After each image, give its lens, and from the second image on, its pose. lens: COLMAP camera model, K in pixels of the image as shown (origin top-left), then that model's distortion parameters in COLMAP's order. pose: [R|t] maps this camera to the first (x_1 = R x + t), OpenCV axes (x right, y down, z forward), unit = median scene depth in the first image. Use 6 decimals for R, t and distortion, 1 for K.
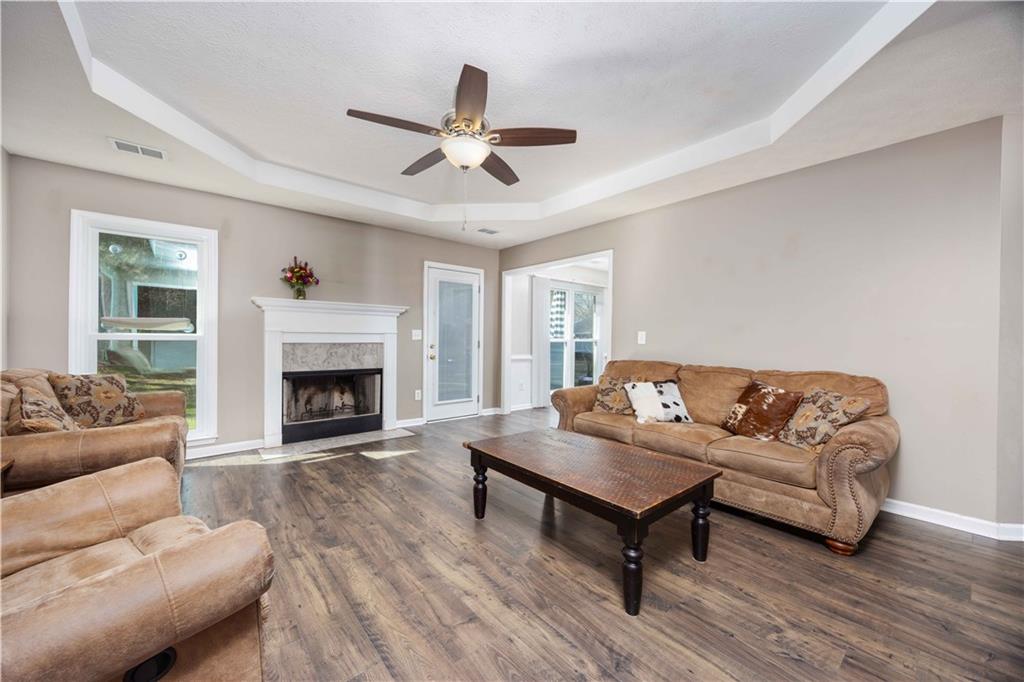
lens RADIAL K [[389.7, 0, 512.0], [0, 389.7, 341.0], [0, 0, 1]] dist [-0.001844, -0.000488]
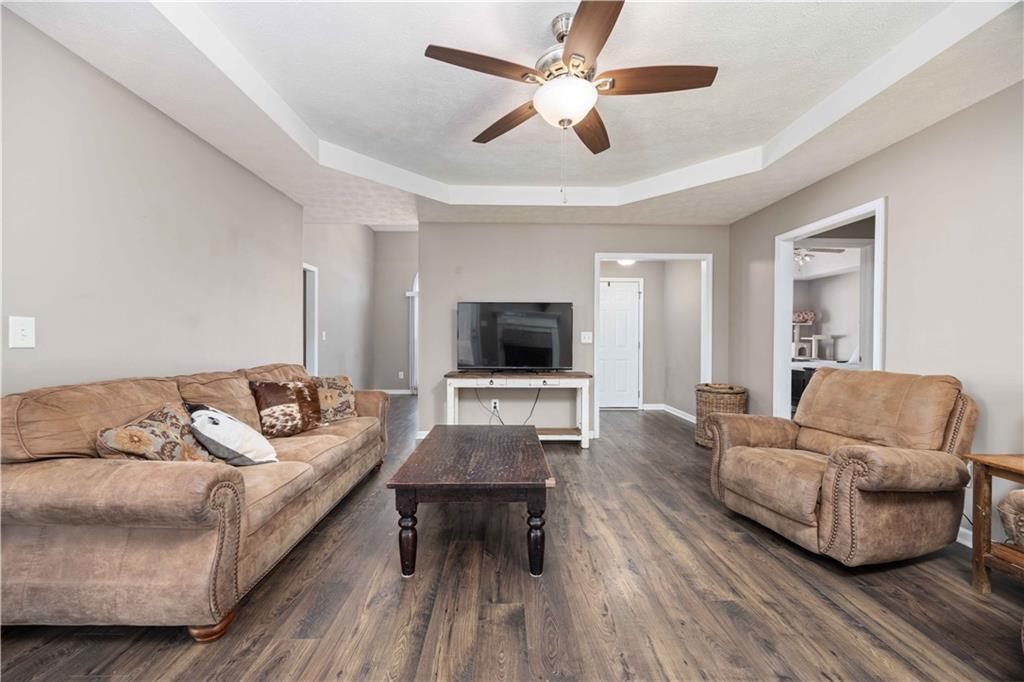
lens RADIAL K [[389.7, 0, 512.0], [0, 389.7, 341.0], [0, 0, 1]] dist [-0.001844, -0.000488]
pose [[-0.780029, -0.016287, 0.625532, -0.684739], [-0.009949, 0.999858, 0.013628, -0.017612], [-0.625665, 0.004407, -0.780080, 2.150510]]
